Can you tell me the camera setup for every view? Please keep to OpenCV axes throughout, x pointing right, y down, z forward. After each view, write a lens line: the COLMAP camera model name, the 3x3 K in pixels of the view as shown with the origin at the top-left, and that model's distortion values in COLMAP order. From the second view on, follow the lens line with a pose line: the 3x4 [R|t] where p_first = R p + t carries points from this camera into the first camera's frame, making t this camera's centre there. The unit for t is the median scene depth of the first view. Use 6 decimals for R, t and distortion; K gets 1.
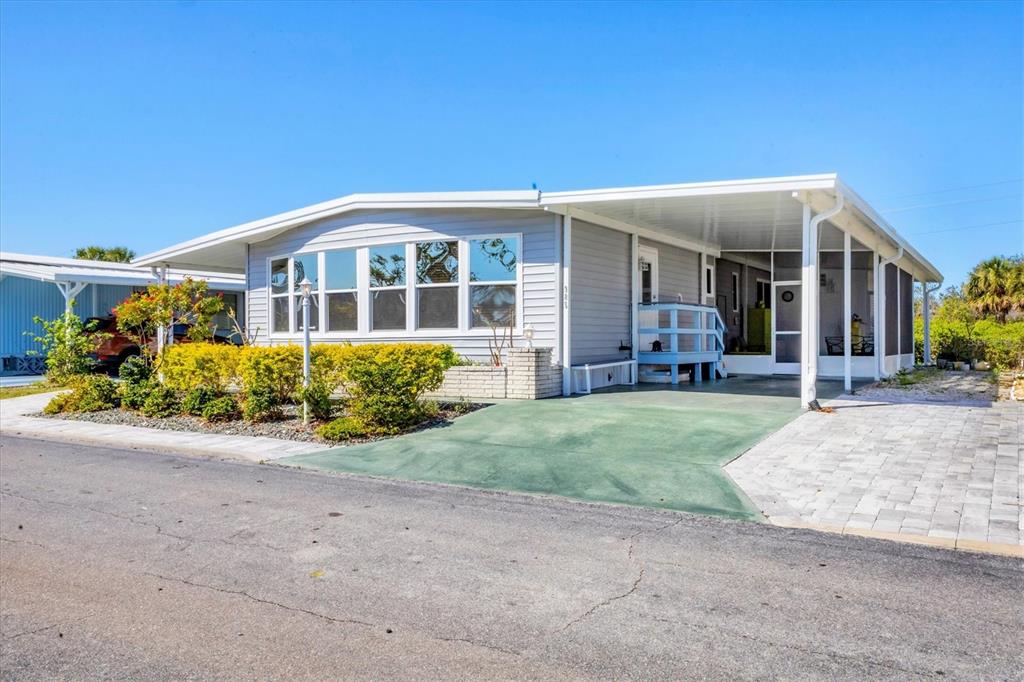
lens RADIAL K [[767.6, 0, 512.0], [0, 767.6, 341.0], [0, 0, 1]] dist [0.005591, 0.001543]
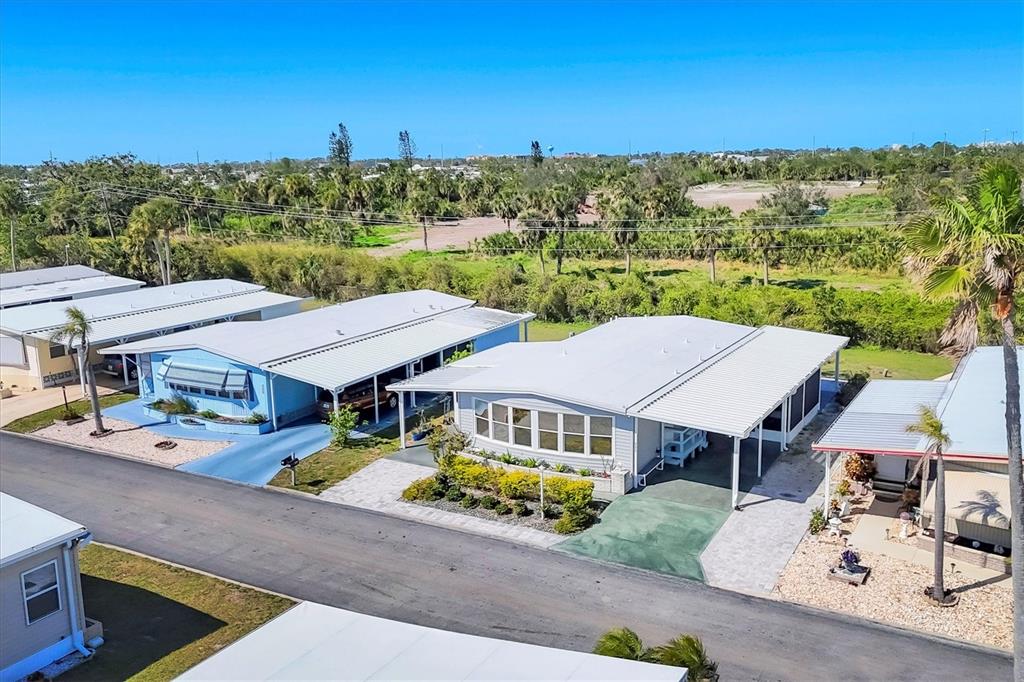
lens RADIAL K [[881.6, 0, 512.0], [0, 881.6, 341.0], [0, 0, 1]] dist [0.150755, -0.239029]
pose [[0.999081, -0.031339, 0.029237, -0.371774], [0.024926, 0.979789, 0.198473, -0.915021], [-0.034866, -0.197562, 0.979670, -1.542756]]
